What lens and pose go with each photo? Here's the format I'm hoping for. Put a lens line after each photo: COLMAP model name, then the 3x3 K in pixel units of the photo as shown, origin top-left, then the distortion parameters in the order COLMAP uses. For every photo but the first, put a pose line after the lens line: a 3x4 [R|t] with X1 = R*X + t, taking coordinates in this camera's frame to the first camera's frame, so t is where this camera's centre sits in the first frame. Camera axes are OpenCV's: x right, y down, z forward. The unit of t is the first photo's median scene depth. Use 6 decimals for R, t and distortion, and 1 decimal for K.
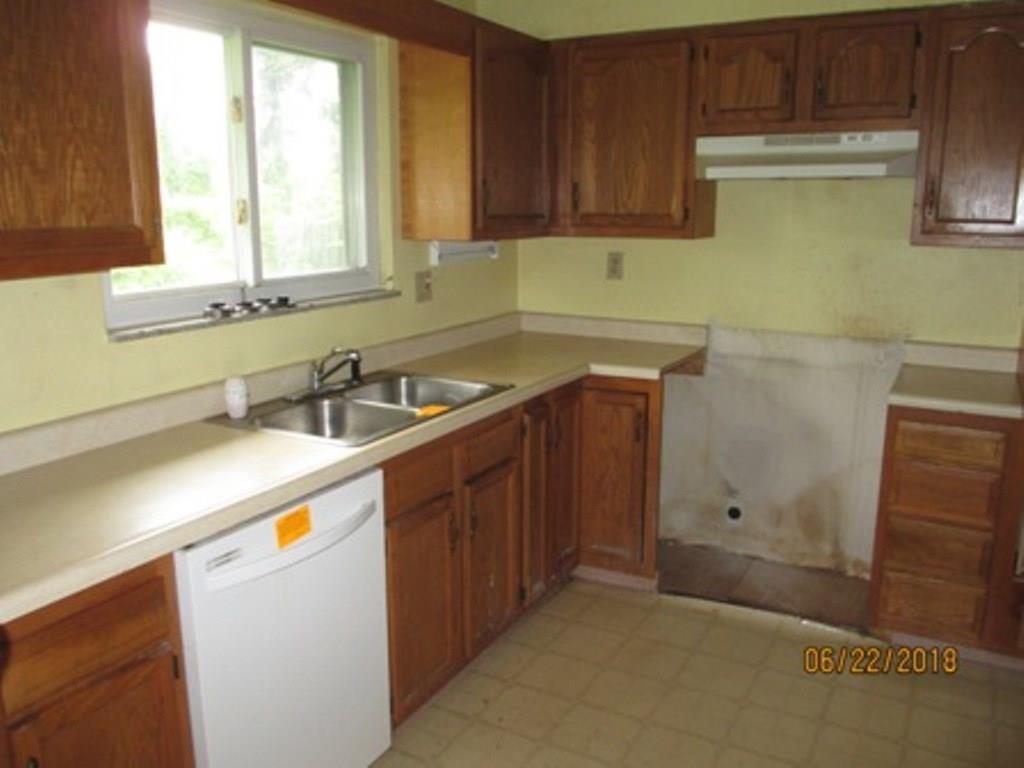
lens RADIAL K [[830.8, 0, 512.0], [0, 830.8, 384.0], [0, 0, 1]] dist [-0.095673, 0.050816]
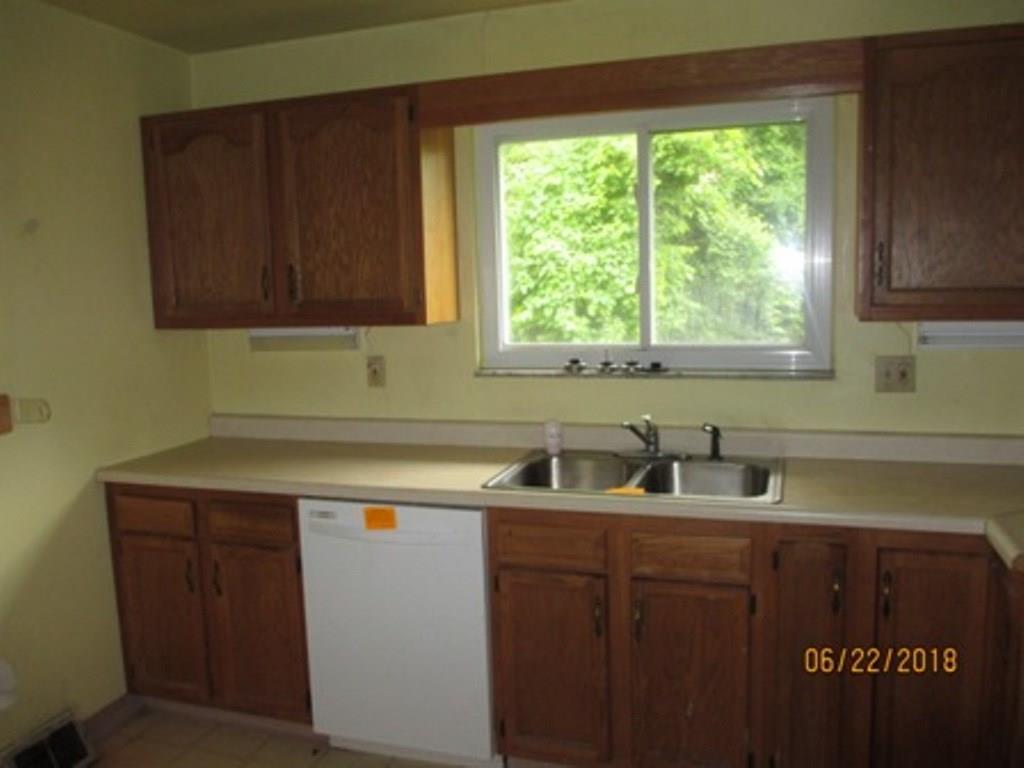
lens RADIAL K [[830.8, 0, 512.0], [0, 830.8, 384.0], [0, 0, 1]] dist [-0.095673, 0.050816]
pose [[0.159404, 0.114909, -0.980503, 0.907403], [-0.173601, 0.980988, 0.086743, -0.169471], [0.971830, 0.156390, 0.176322, 0.779766]]
